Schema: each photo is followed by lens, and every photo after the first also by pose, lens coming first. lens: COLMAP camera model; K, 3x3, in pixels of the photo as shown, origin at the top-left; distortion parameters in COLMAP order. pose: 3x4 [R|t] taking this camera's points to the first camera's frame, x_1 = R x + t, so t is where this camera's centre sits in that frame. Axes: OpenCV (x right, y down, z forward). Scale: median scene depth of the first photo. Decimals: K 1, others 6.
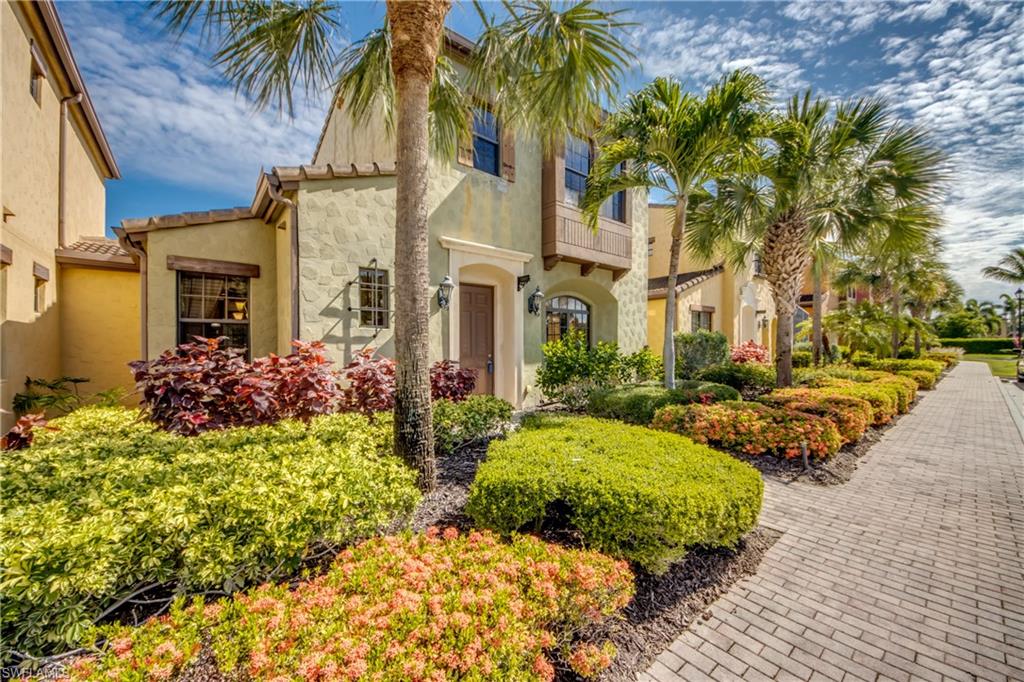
lens RADIAL K [[393.8, 0, 512.0], [0, 393.8, 341.0], [0, 0, 1]] dist [0.000891, -0.011503]
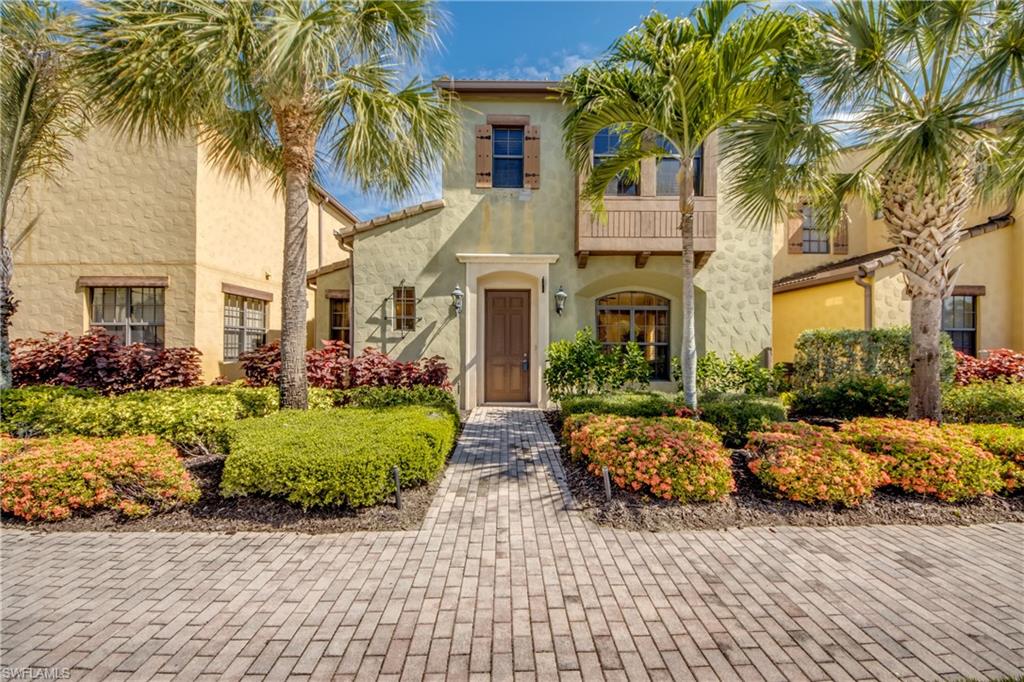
lens RADIAL K [[393.8, 0, 512.0], [0, 393.8, 341.0], [0, 0, 1]] dist [0.000891, -0.011503]
pose [[0.779310, -0.000762, -0.626639, 0.691796], [0.000178, 0.999999, -0.000994, 0.001567], [0.626639, 0.000663, 0.779309, 0.163561]]
